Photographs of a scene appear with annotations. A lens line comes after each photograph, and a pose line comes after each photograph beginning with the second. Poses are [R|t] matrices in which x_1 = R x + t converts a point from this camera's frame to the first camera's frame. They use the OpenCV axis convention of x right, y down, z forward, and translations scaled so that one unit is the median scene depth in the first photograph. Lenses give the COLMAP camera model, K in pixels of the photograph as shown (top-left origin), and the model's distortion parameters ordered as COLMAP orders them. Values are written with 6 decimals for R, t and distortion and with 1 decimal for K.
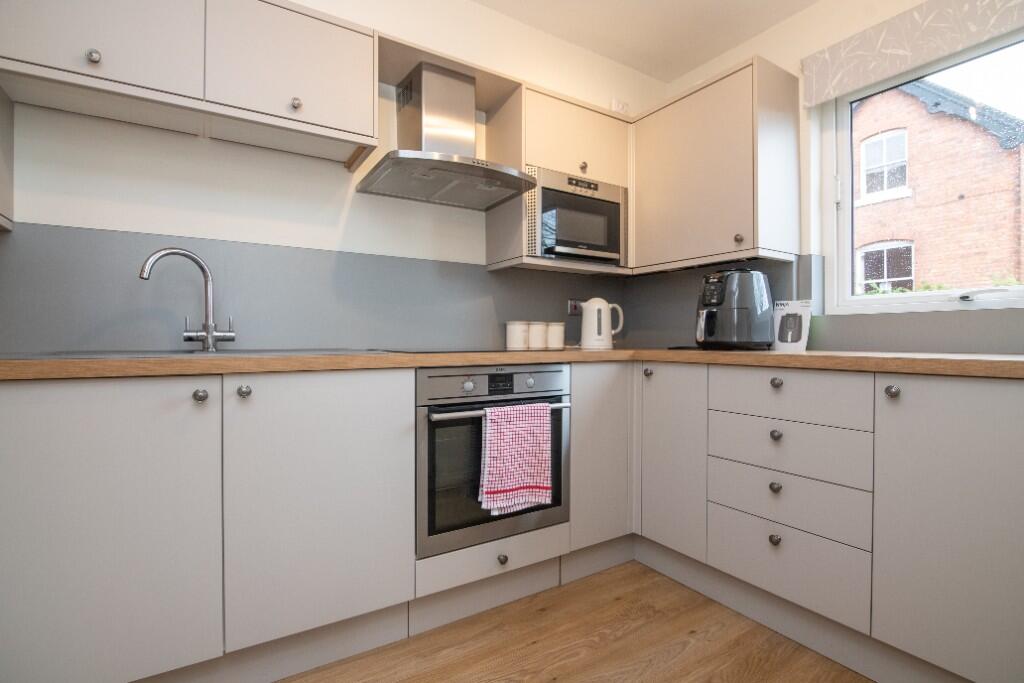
lens RADIAL K [[480.5, 0, 512.0], [0, 480.5, 341.5], [0, 0, 1]] dist [-0.011569, -0.000602]
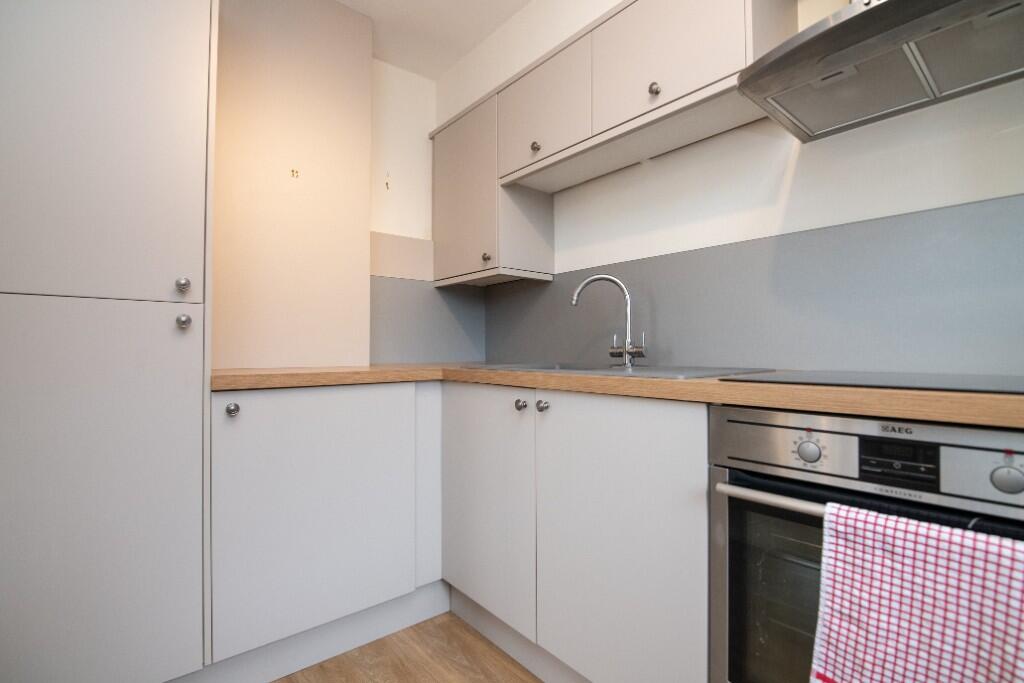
lens RADIAL K [[480.5, 0, 512.0], [0, 480.5, 341.5], [0, 0, 1]] dist [-0.011569, -0.000602]
pose [[0.136661, -0.017557, -0.990462, 0.379452], [-0.002253, 0.999835, -0.018034, -0.014467], [0.990615, 0.004696, 0.136599, 0.615142]]
